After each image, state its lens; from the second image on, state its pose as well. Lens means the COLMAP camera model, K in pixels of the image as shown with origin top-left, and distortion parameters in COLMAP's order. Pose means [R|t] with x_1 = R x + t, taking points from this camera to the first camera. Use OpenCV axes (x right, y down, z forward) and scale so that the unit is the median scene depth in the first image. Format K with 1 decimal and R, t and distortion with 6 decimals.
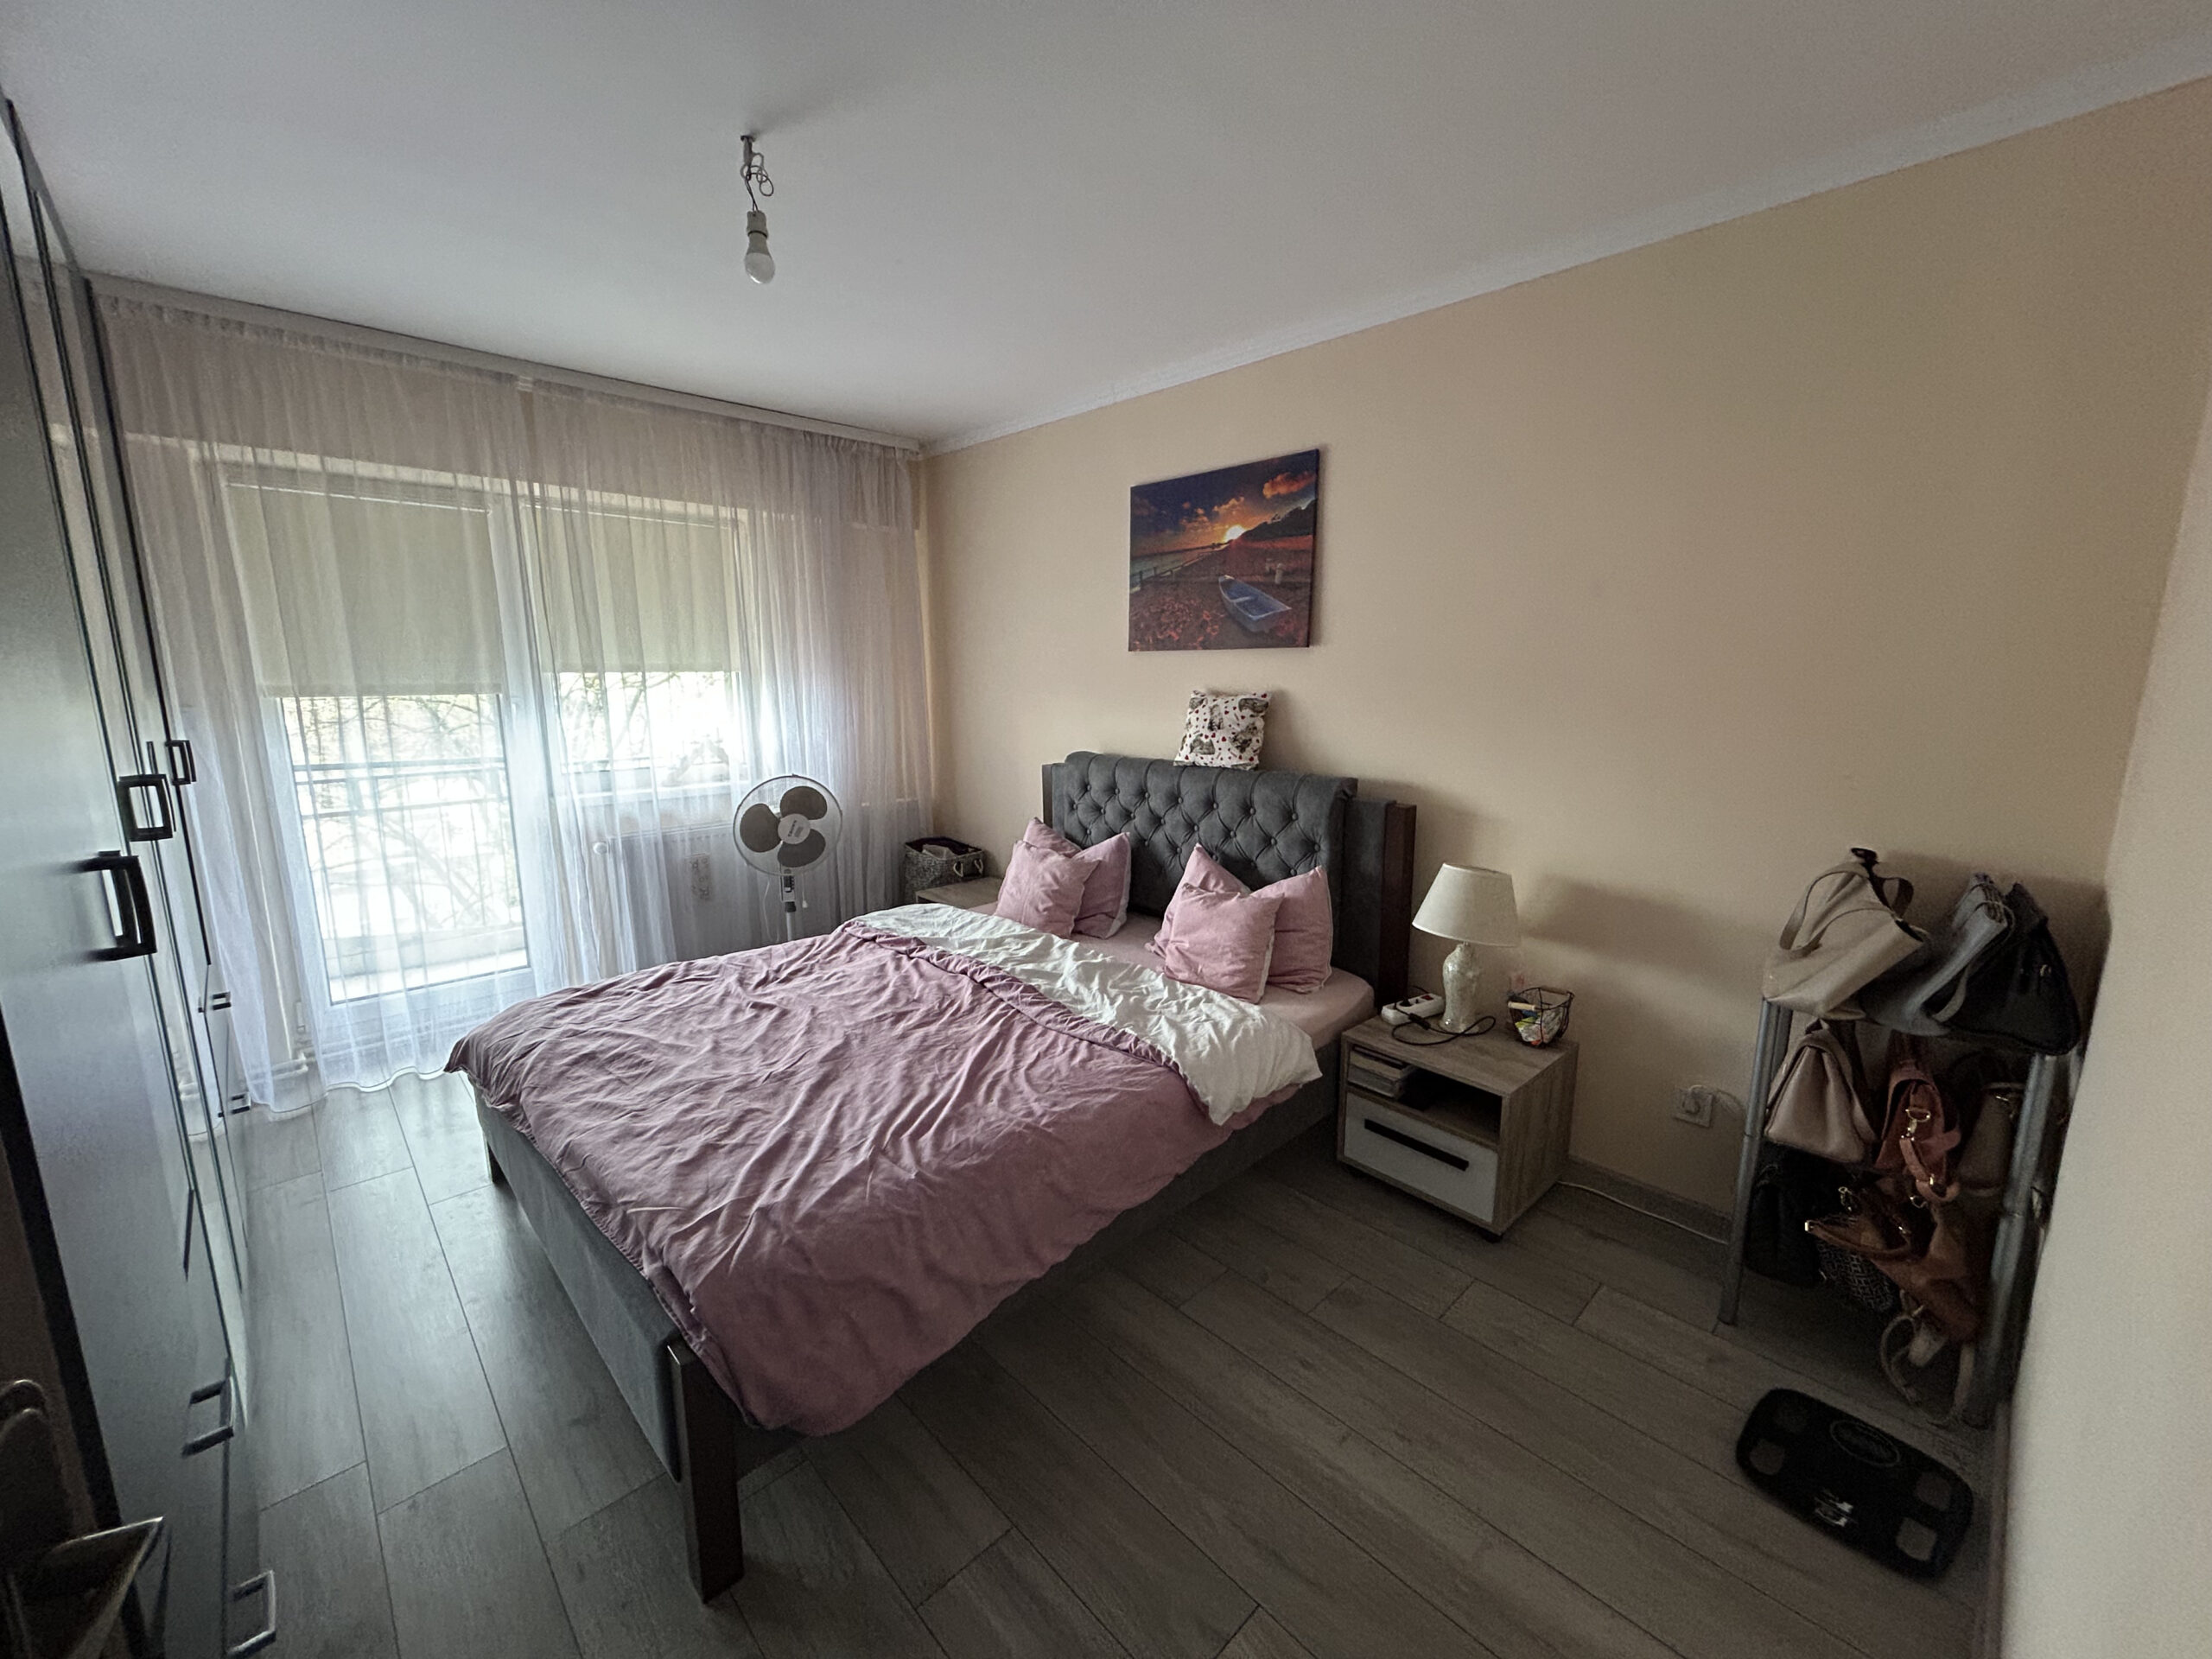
lens RADIAL K [[890.5, 0, 1110.9], [0, 890.5, 842.4], [0, 0, 1]] dist [0.003885, -0.000758]
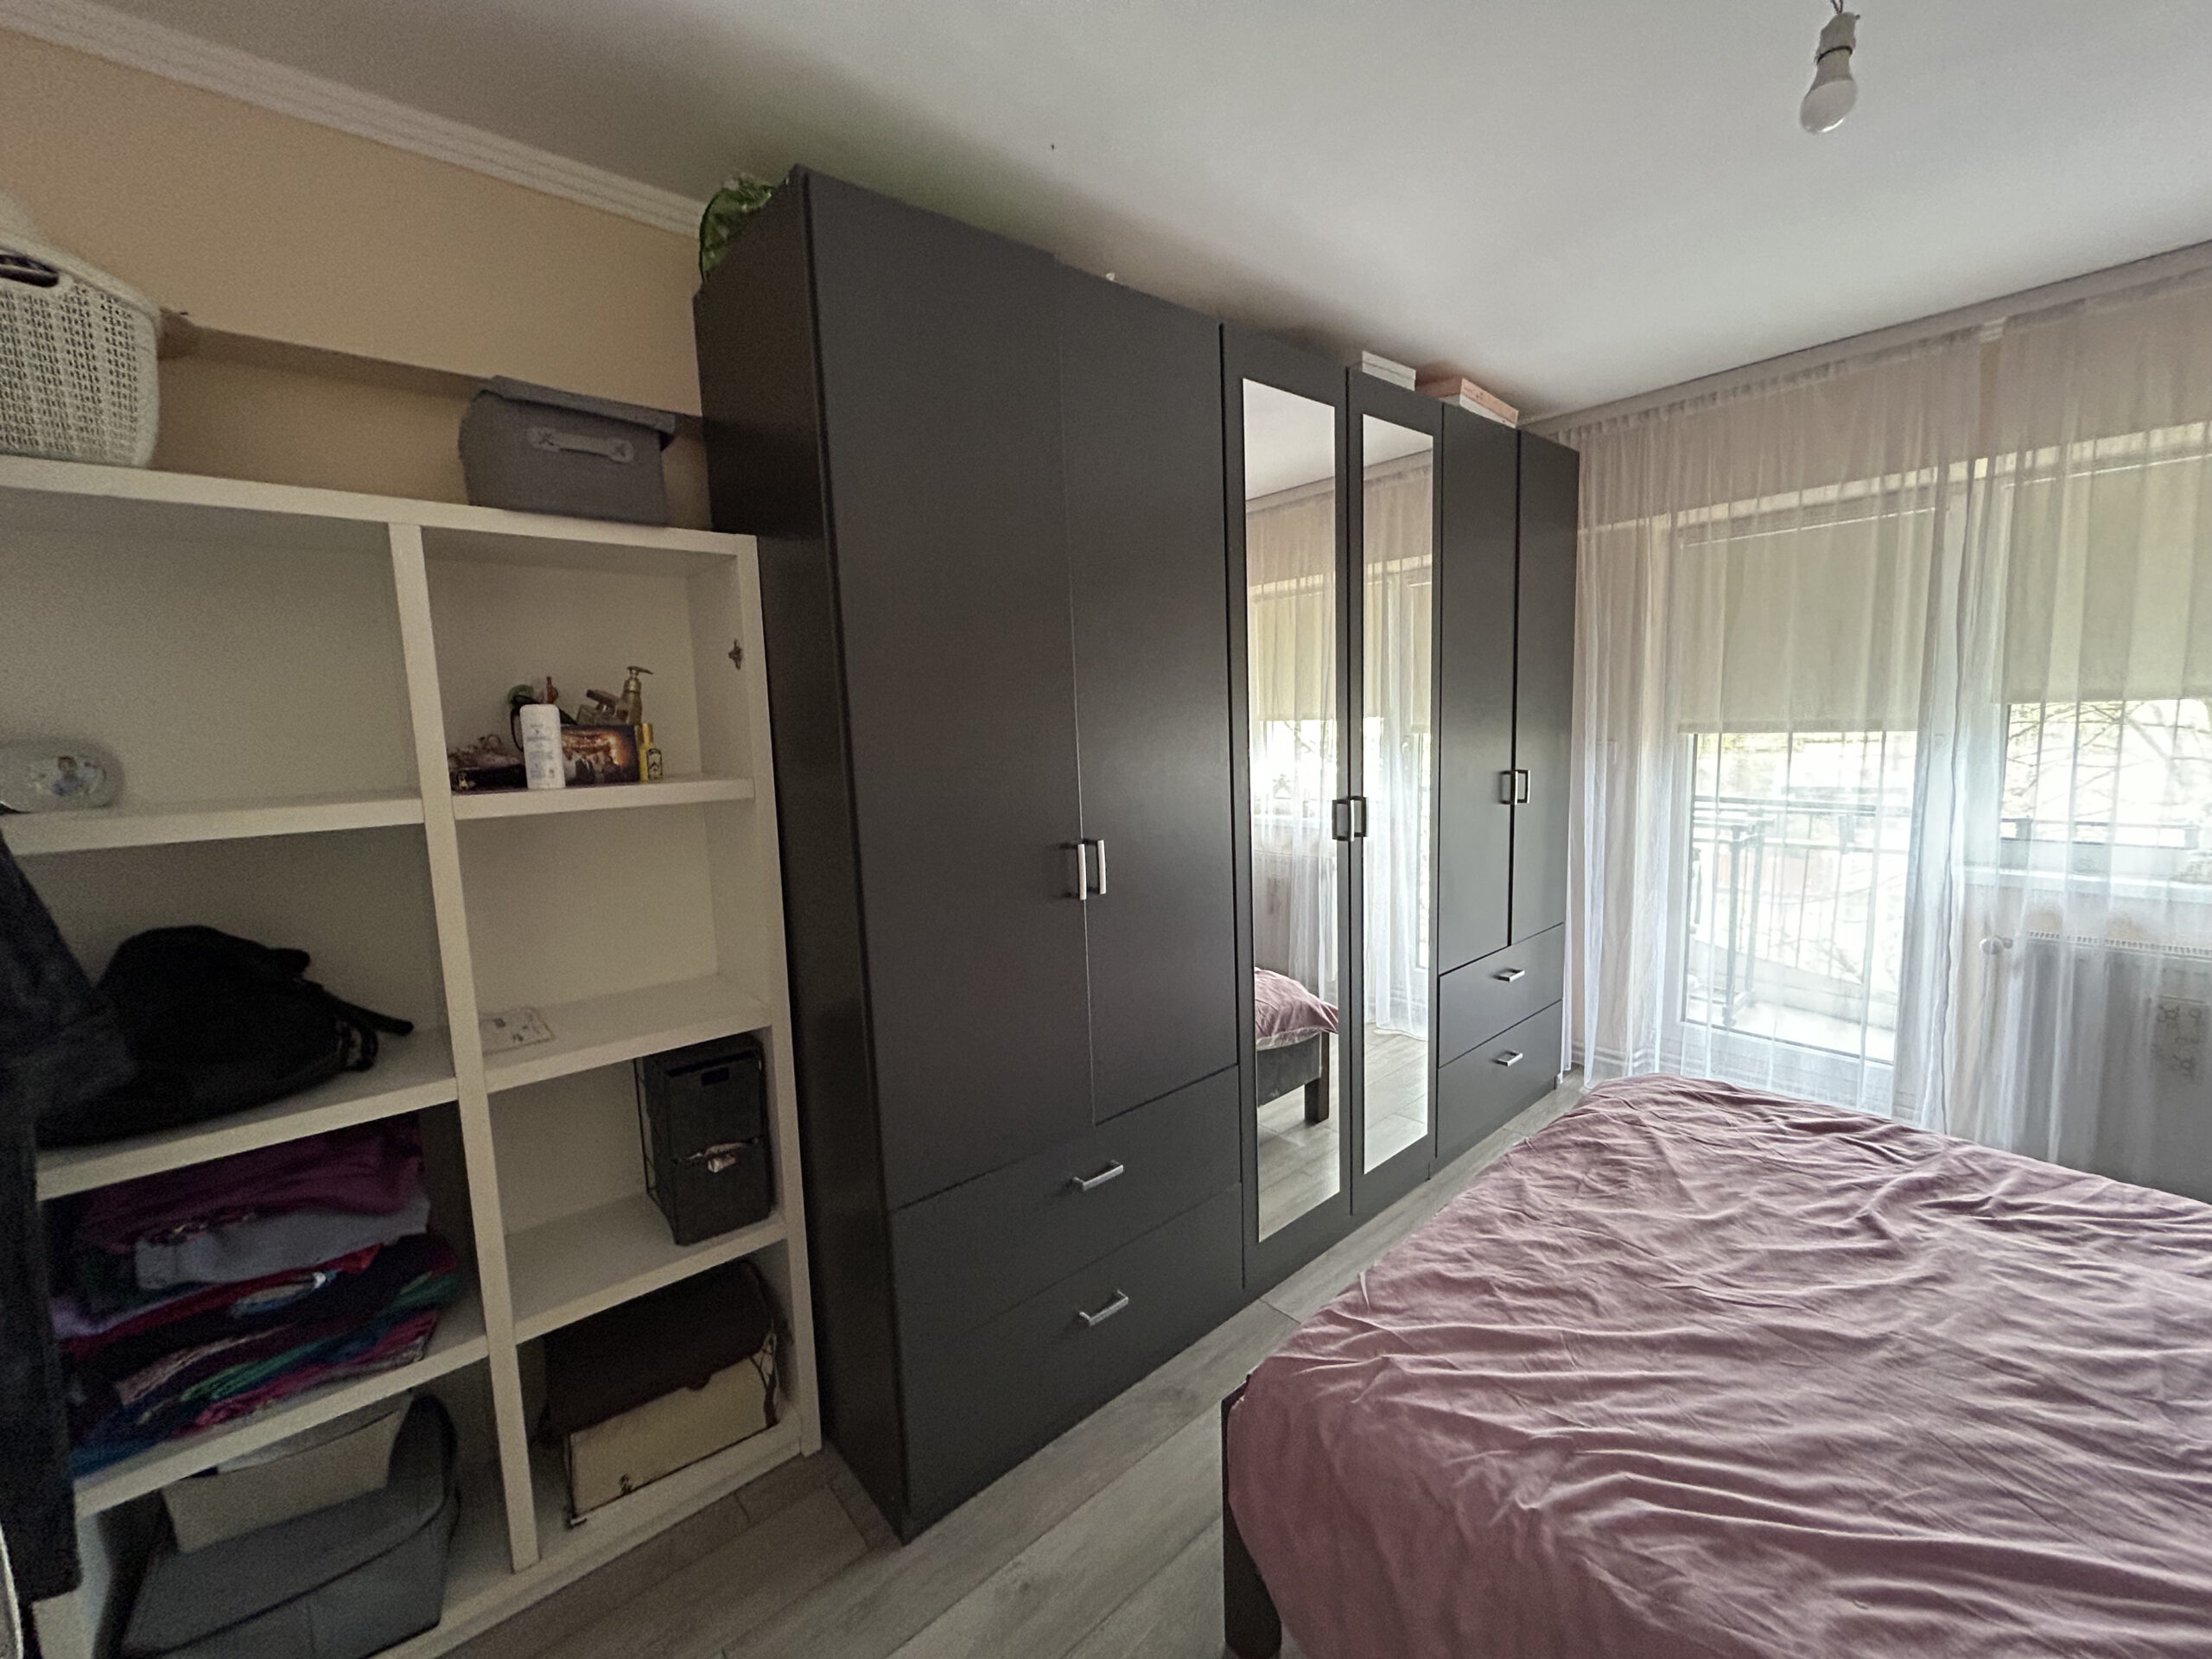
lens RADIAL K [[890.5, 0, 1095.7], [0, 890.5, 832.7], [0, 0, 1]] dist [0.003885, -0.000758]
pose [[-0.071122, 0.130218, -0.988931, 0.255846], [-0.153582, 0.978190, 0.139849, -0.100967], [0.985573, 0.161828, -0.049572, 0.427543]]
